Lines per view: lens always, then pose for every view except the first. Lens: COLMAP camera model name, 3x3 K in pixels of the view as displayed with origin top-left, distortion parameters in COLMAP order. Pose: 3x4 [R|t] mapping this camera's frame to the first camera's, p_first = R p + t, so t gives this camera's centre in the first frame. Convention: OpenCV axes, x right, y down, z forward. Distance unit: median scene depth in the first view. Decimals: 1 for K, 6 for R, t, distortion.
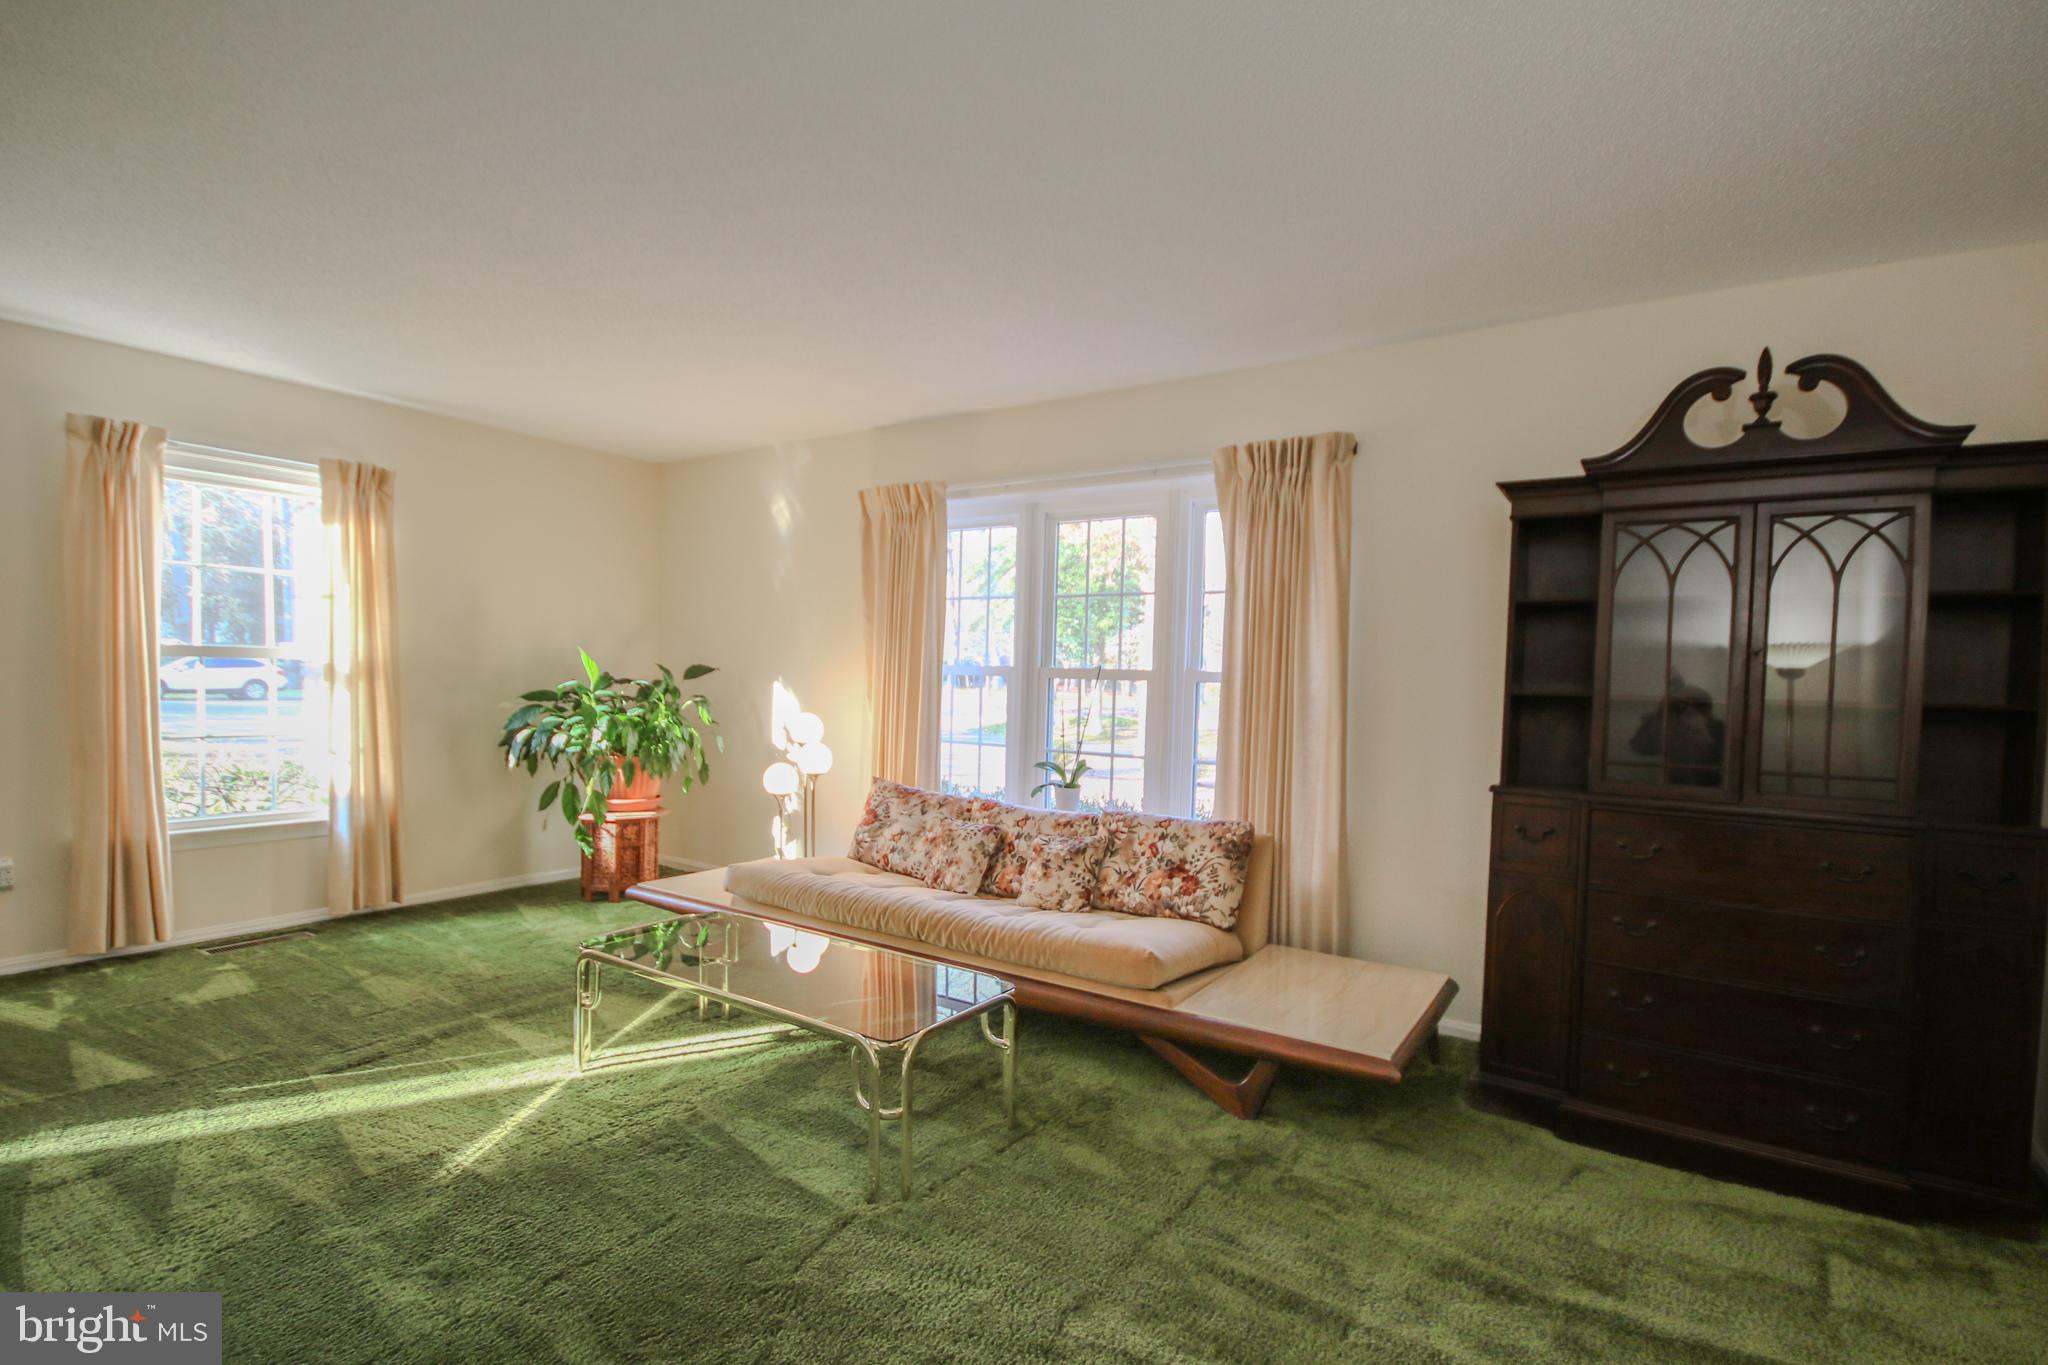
lens RADIAL K [[942.0, 0, 1034.9], [0, 942.0, 711.9], [0, 0, 1]] dist [-0.001770, -0.000487]
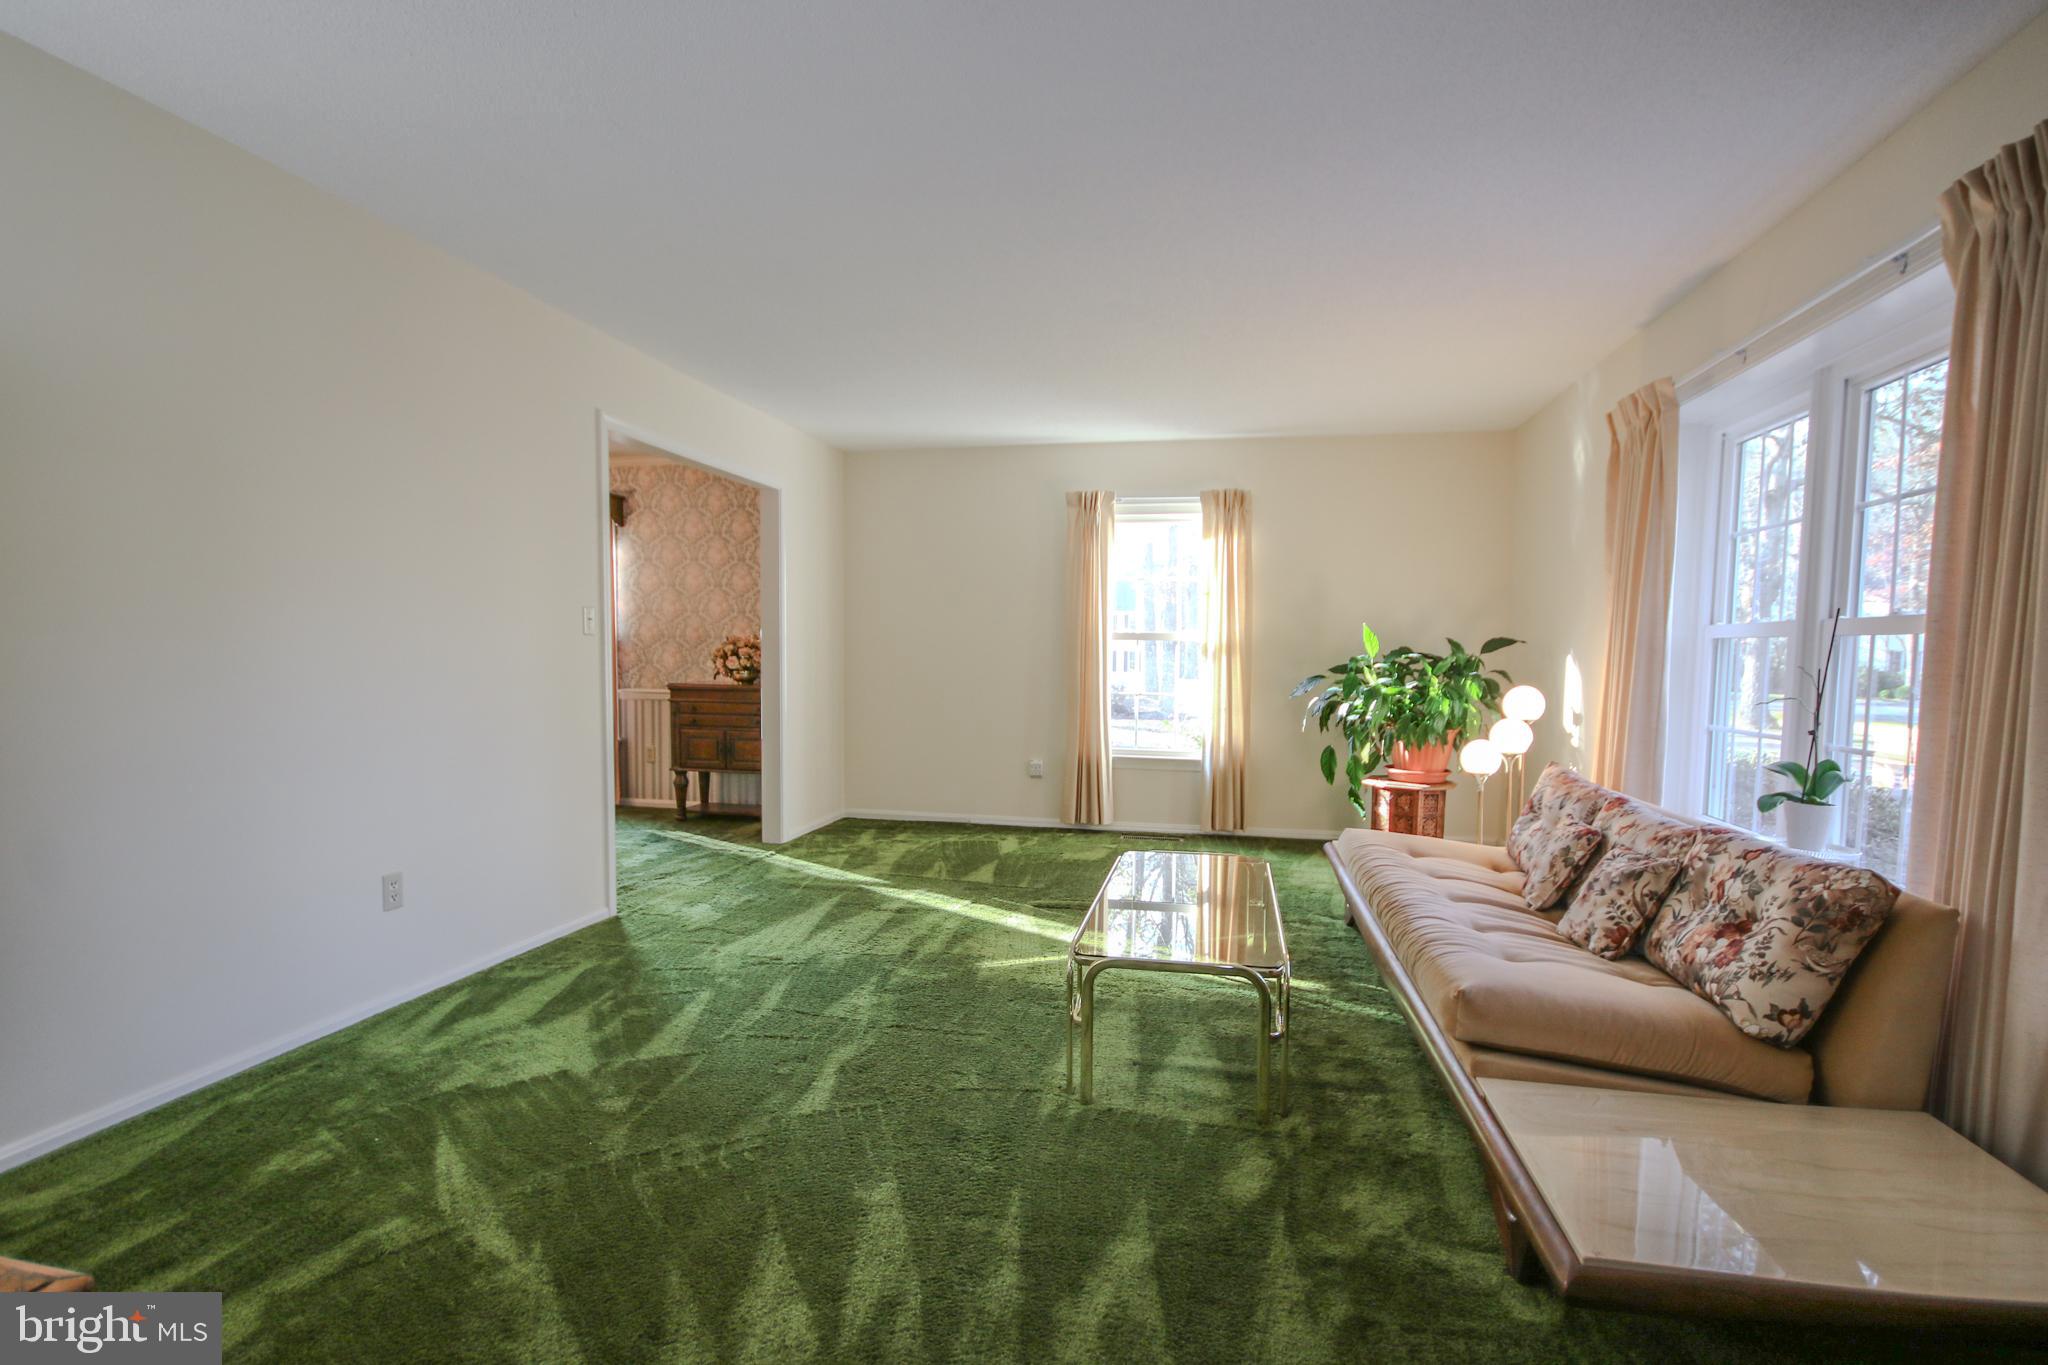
lens RADIAL K [[942.0, 0, 1034.9], [0, 942.0, 711.9], [0, 0, 1]] dist [-0.001770, -0.000487]
pose [[0.398905, 0.039627, -0.916135, 0.504279], [-0.038909, 0.998898, 0.026265, 0.026222], [0.916166, 0.025169, 0.400007, 0.312072]]
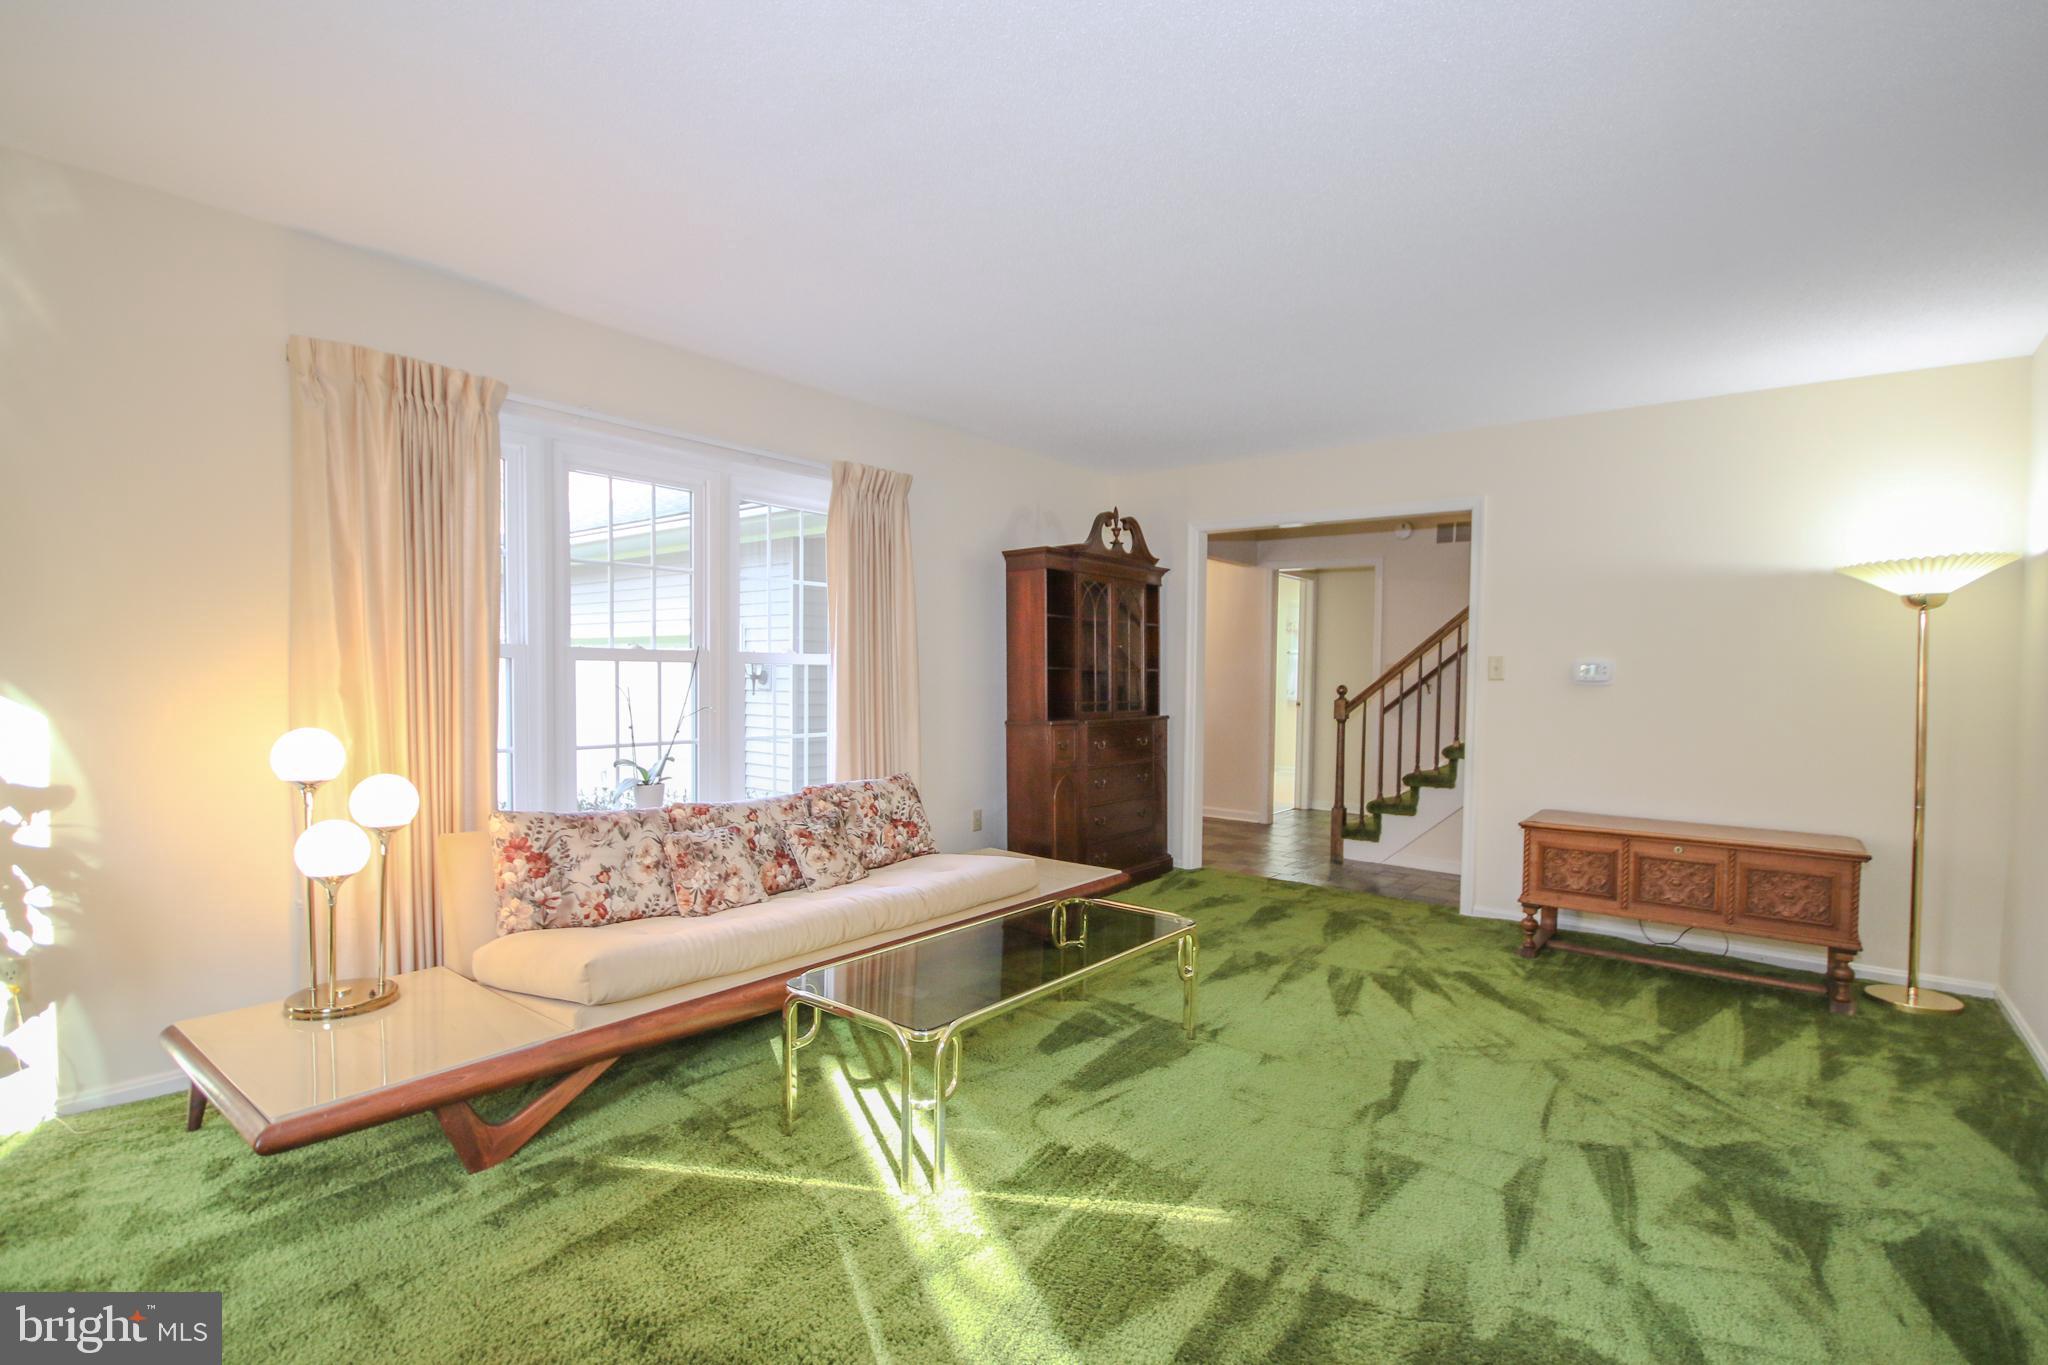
lens RADIAL K [[962.4, 0, 1024.0], [0, 962.4, 682.5], [0, 0, 1]] dist [-0.000593, -0.000111]
pose [[0.094412, -0.037155, 0.994840, -1.000417], [0.026243, 0.999049, 0.034822, -0.044369], [-0.995187, 0.022820, 0.095297, 0.683720]]
